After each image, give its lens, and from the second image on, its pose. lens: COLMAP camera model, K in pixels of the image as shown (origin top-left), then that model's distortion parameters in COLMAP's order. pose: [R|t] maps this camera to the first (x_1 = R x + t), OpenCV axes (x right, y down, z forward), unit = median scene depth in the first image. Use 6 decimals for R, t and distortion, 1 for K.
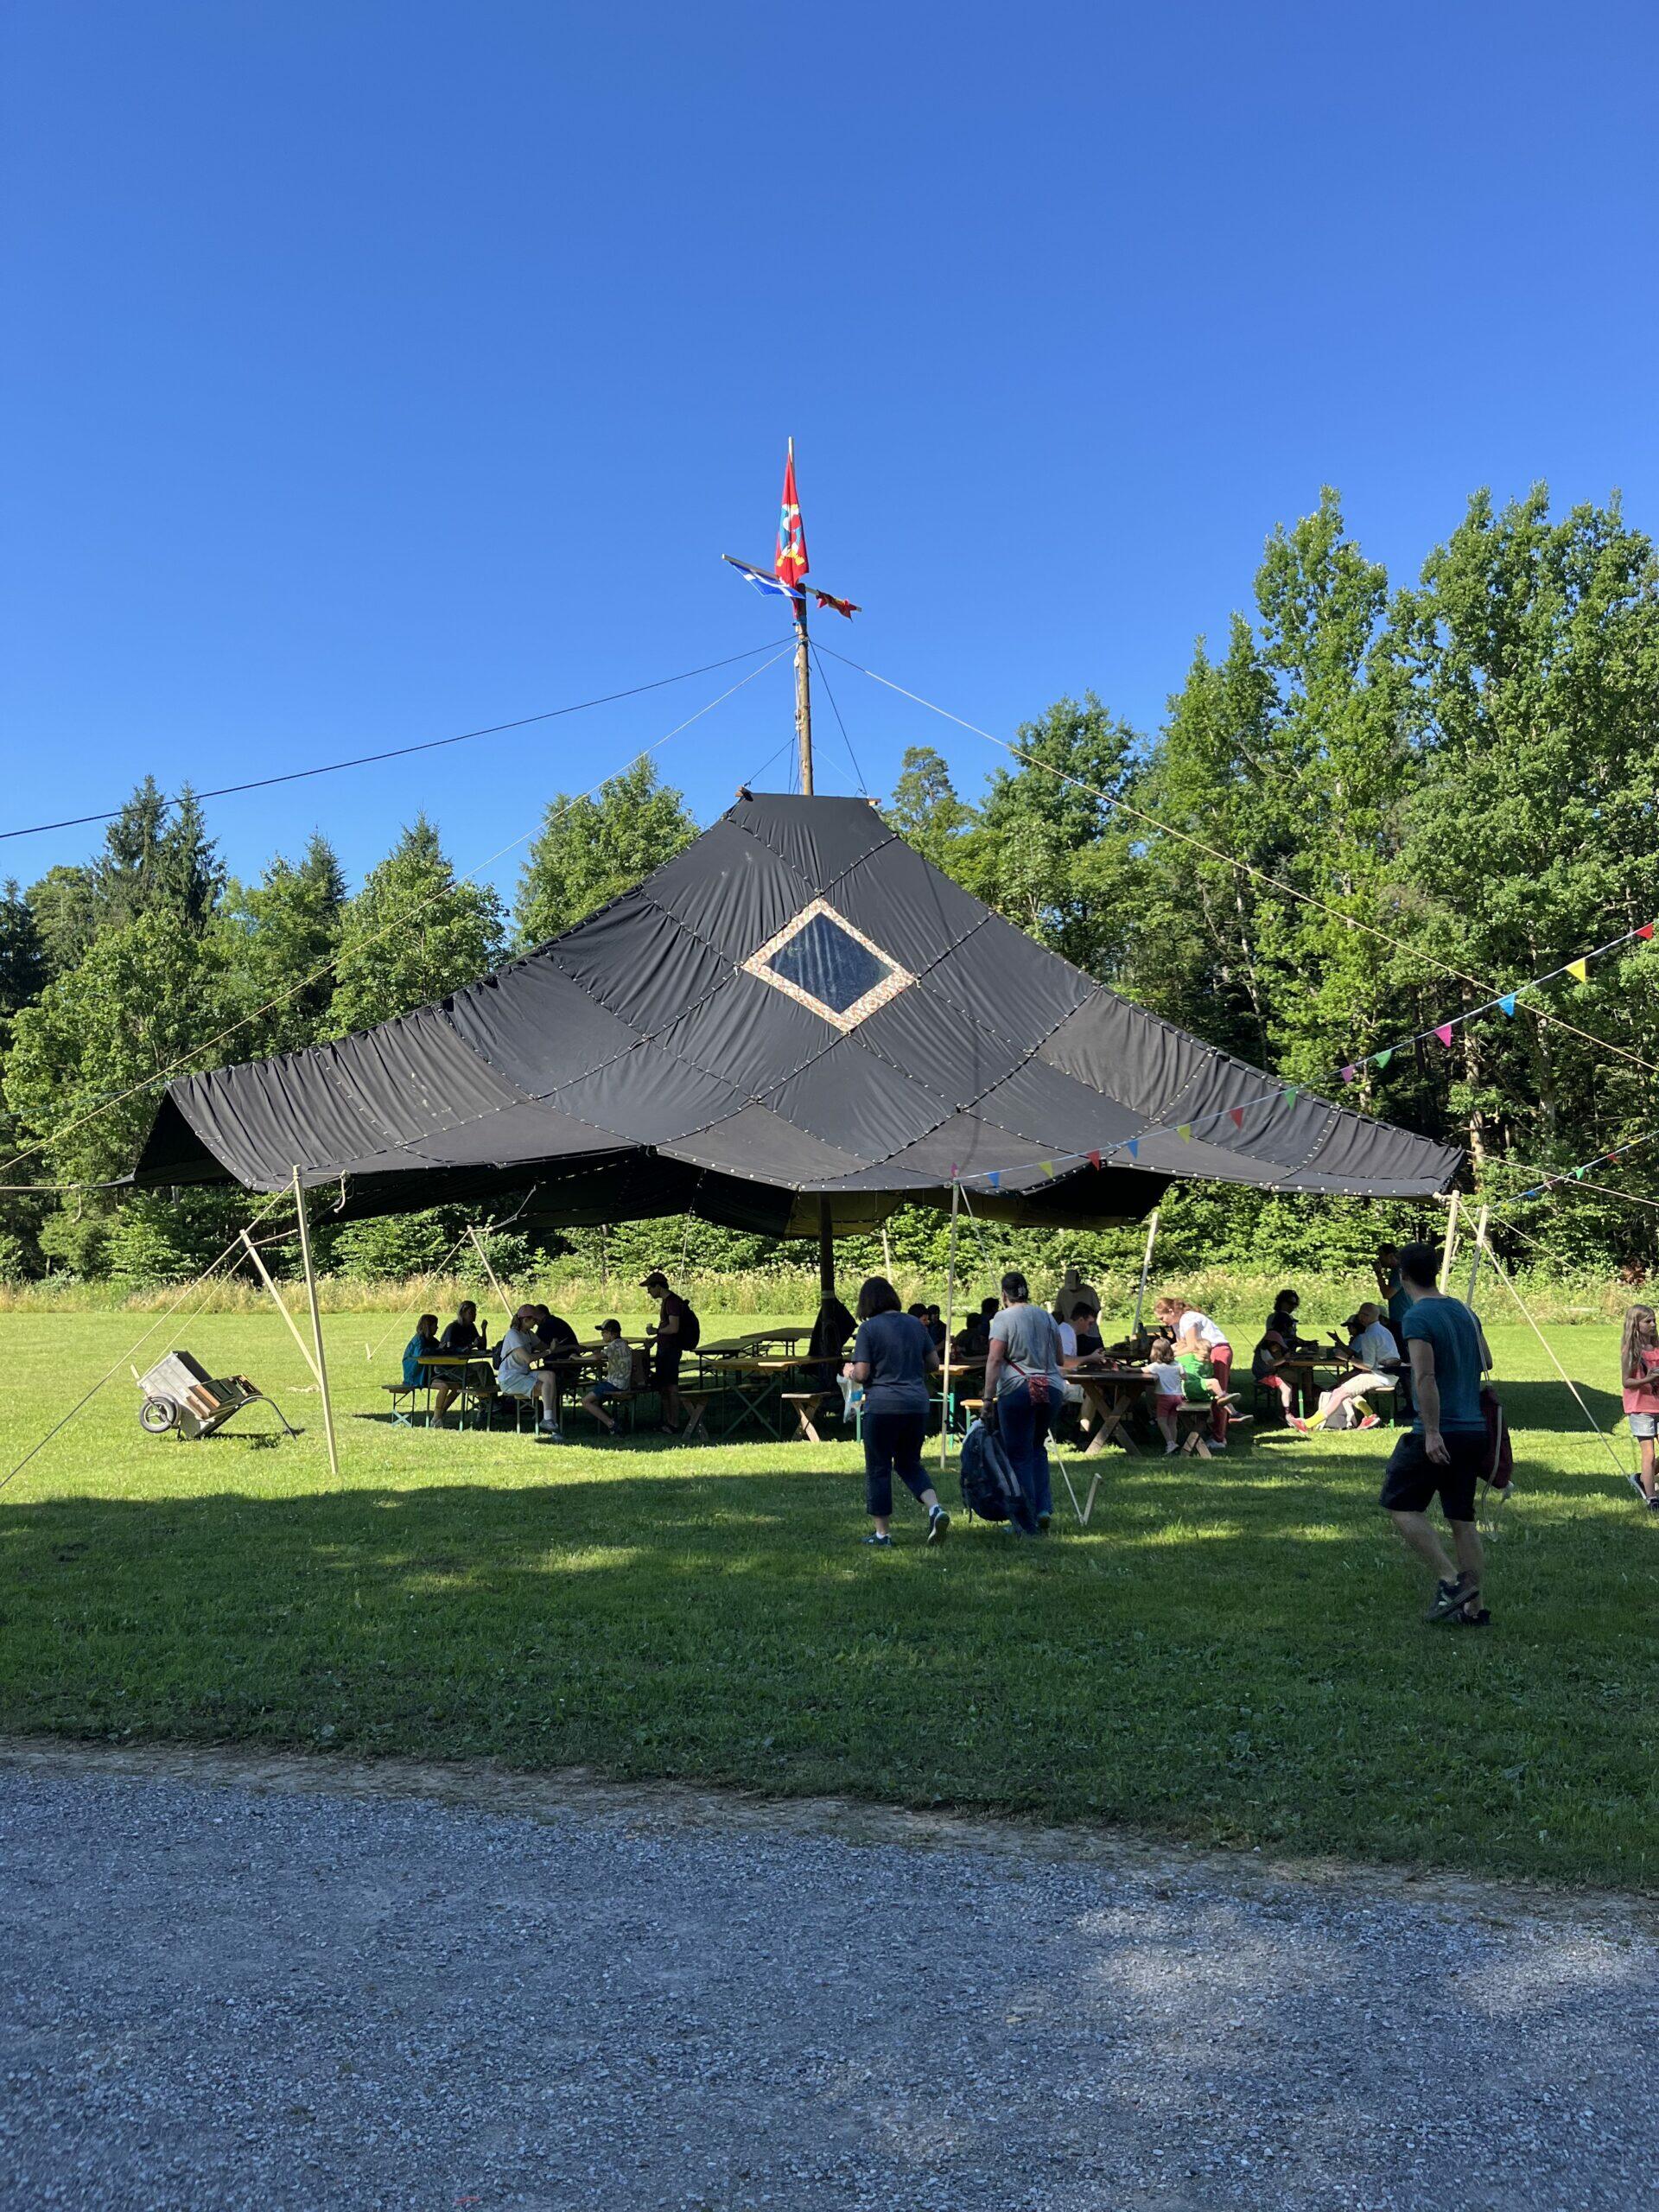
lens RADIAL K [[1683.6, 0, 824.7], [0, 1683.6, 1107.6], [0, 0, 1]] dist [0.048550, -0.067440]
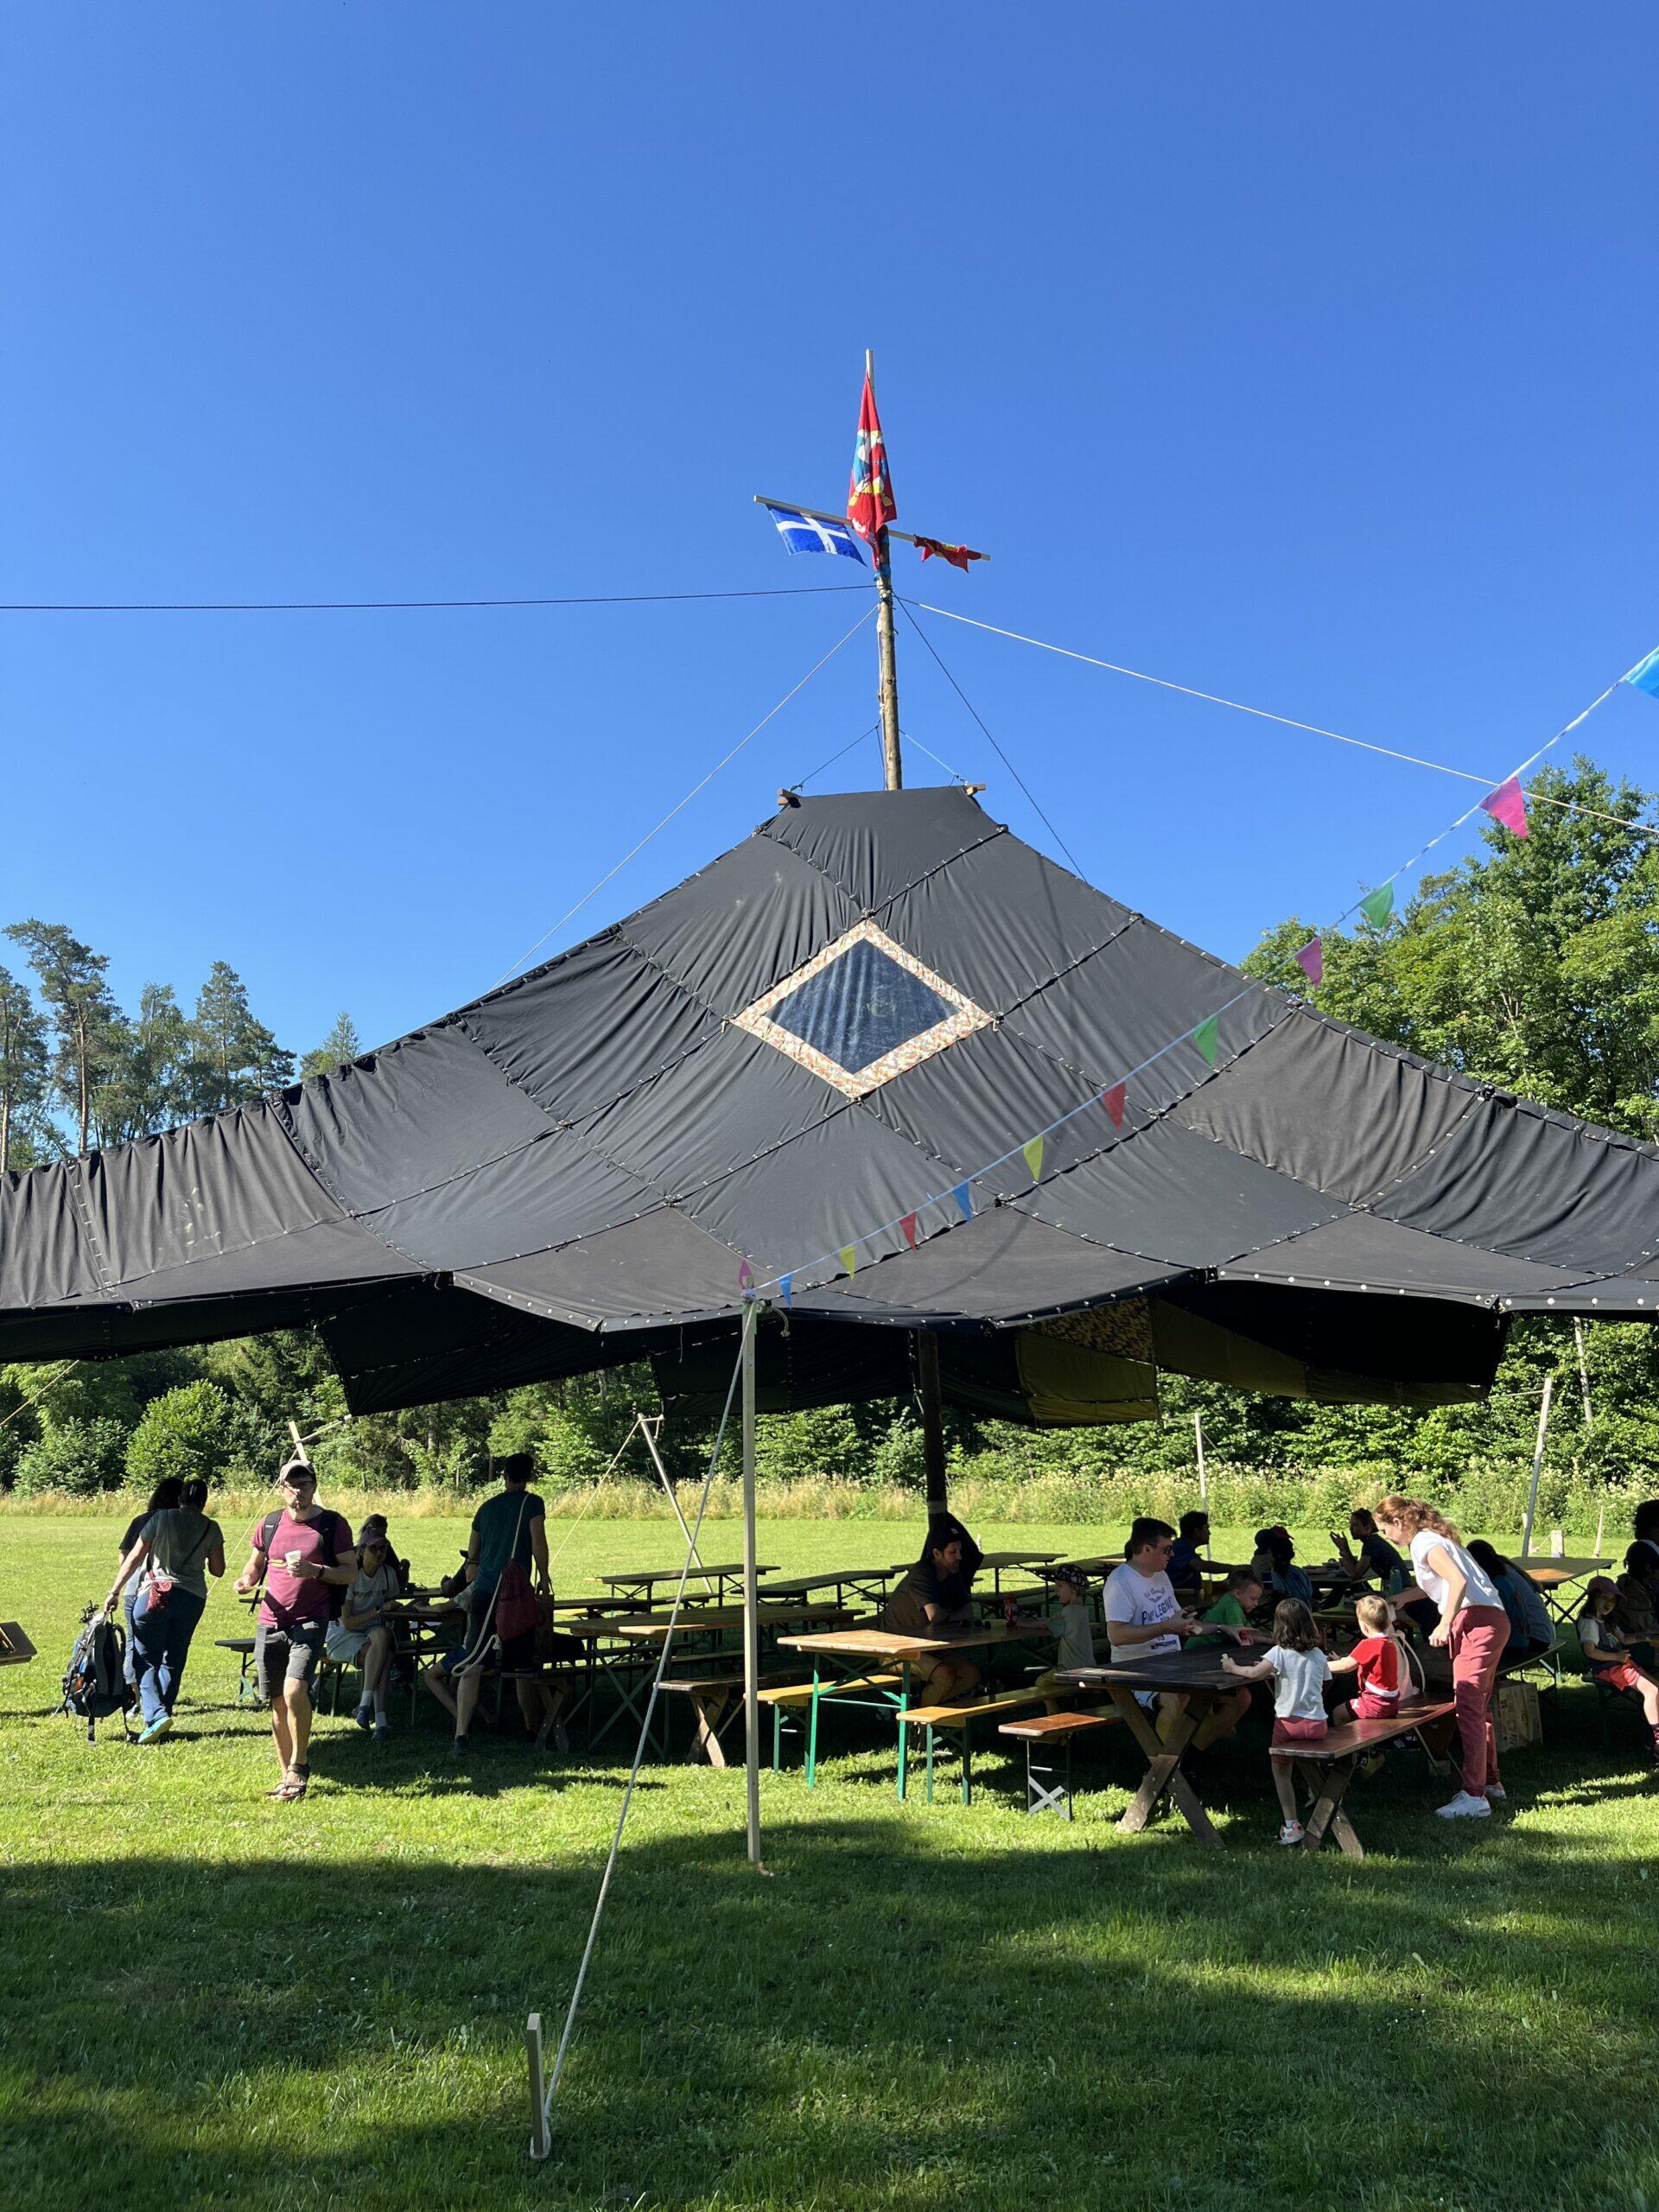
lens RADIAL K [[1683.6, 0, 824.1], [0, 1683.6, 1076.3], [0, 0, 1]] dist [0.048550, -0.067440]
pose [[0.941943, -0.080491, -0.325982, 0.183292], [0.036520, 0.989642, -0.138833, 0.031642], [0.333780, 0.118868, 0.935126, 0.322620]]
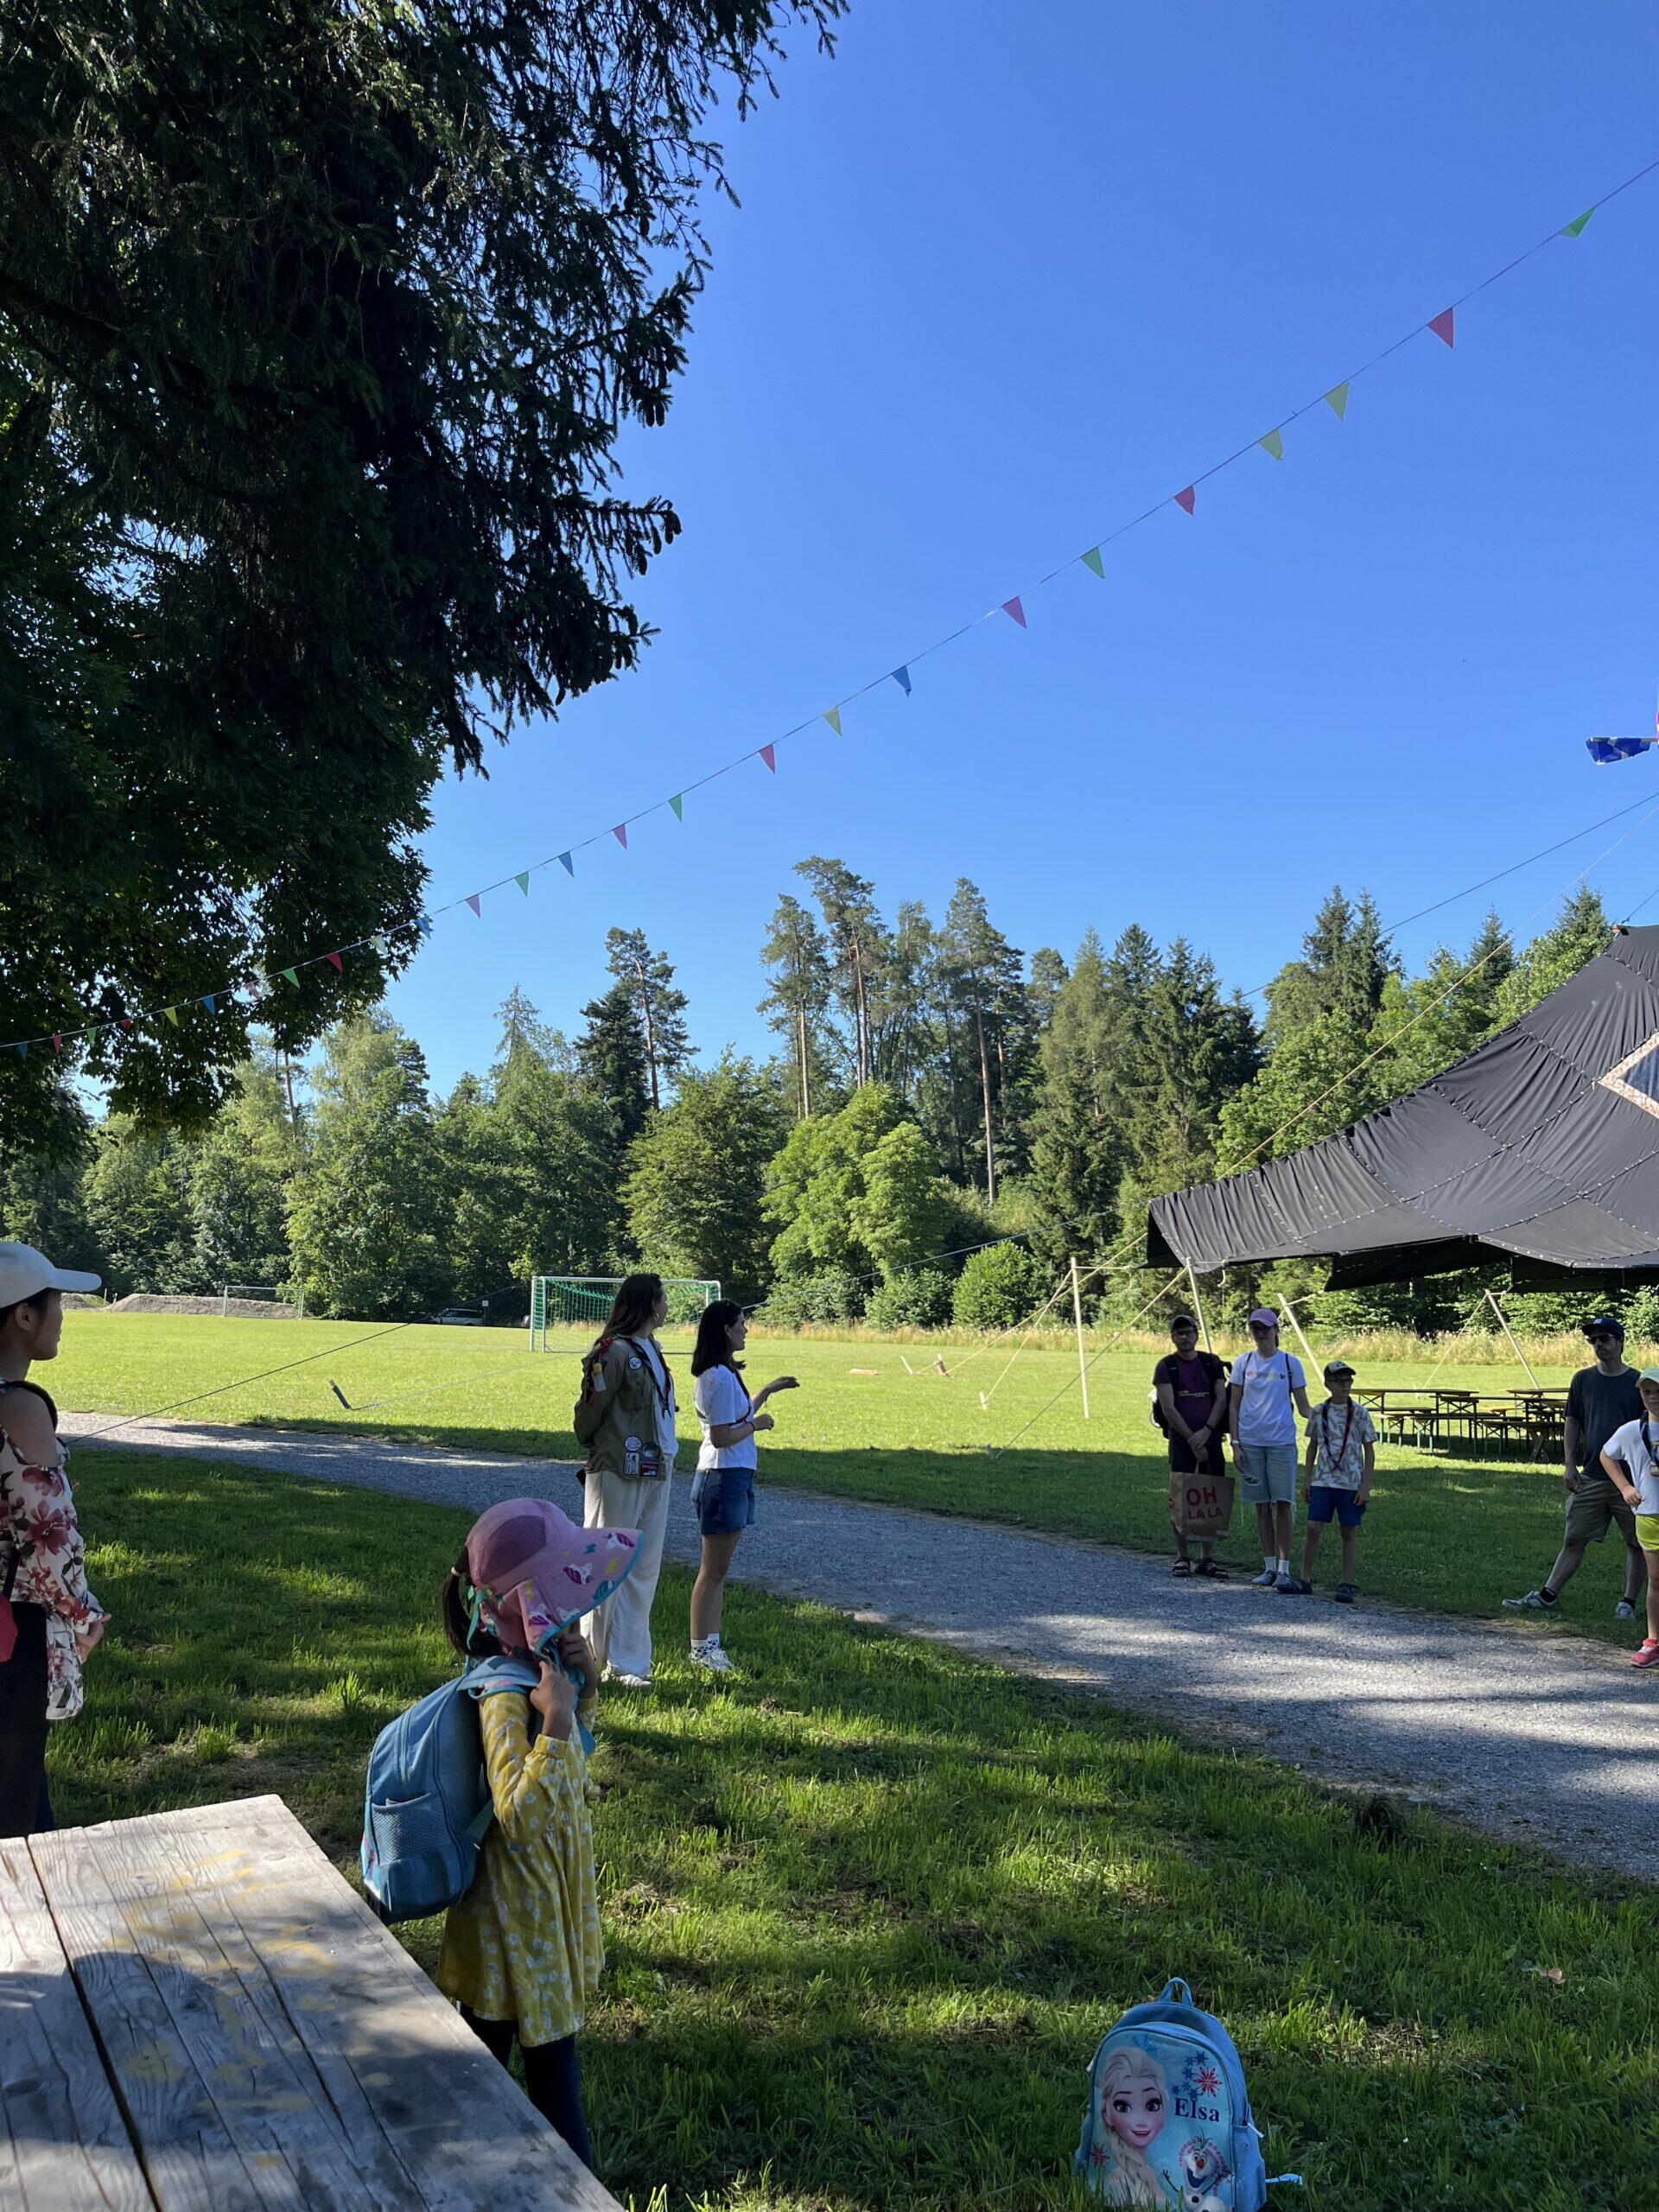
lens RADIAL K [[1683.6, 0, 833.0], [0, 1683.6, 1099.4], [0, 0, 1]] dist [0.048550, -0.067440]
pose [[0.749090, -0.071393, -0.658610, 0.301718], [0.047748, 0.997409, -0.053812, -0.027059], [0.660746, 0.008862, 0.750558, -0.258209]]
